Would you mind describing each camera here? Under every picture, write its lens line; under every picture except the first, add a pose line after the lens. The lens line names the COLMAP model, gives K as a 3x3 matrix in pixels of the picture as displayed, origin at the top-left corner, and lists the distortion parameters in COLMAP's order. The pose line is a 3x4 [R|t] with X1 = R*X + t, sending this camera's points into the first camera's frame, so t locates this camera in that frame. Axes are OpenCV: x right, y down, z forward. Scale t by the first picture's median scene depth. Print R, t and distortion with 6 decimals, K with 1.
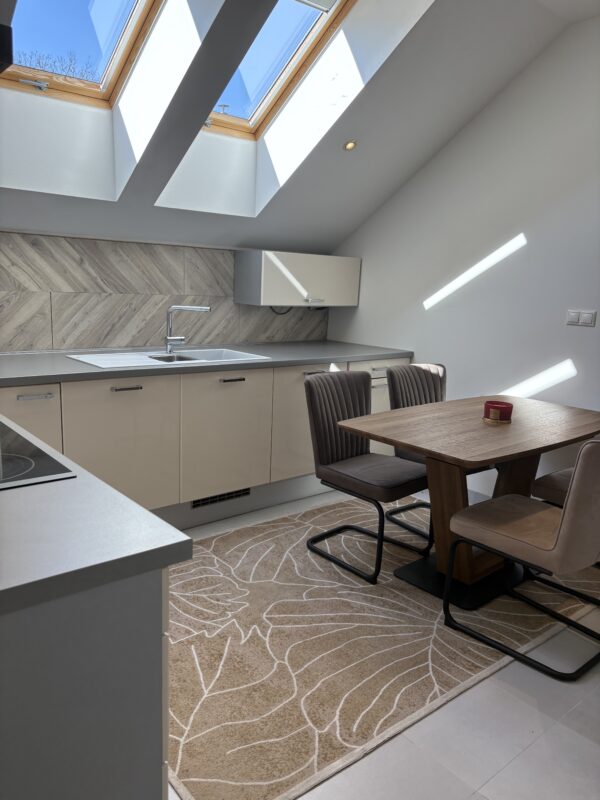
lens RADIAL K [[615.4, 0, 294.4], [0, 615.4, 403.5], [0, 0, 1]] dist [0.019640, -0.003735]
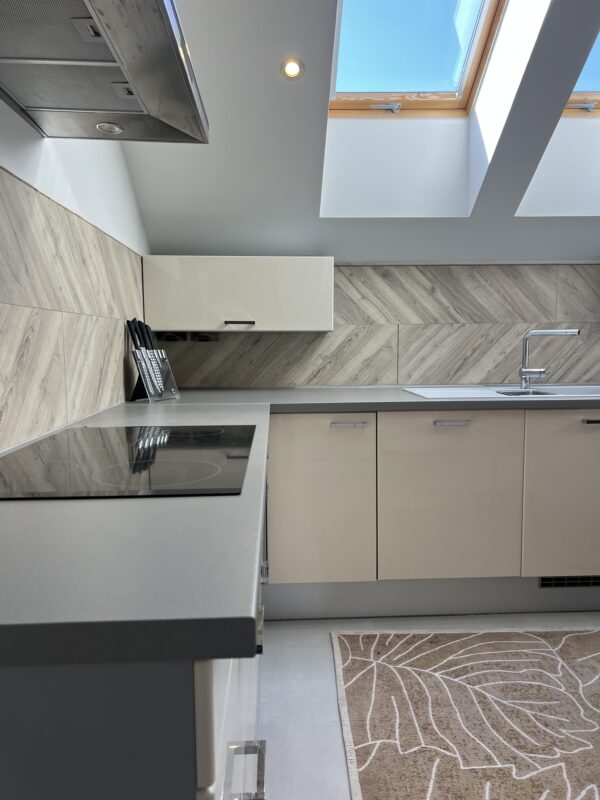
lens RADIAL K [[612.4, 0, 297.6], [0, 612.4, 402.8], [0, 0, 1]] dist [0.046555, -0.047091]
pose [[0.797772, 0.016054, -0.602745, 0.052247], [-0.078025, 0.993989, -0.076797, 0.024294], [0.597889, 0.108296, 0.794230, 0.179858]]
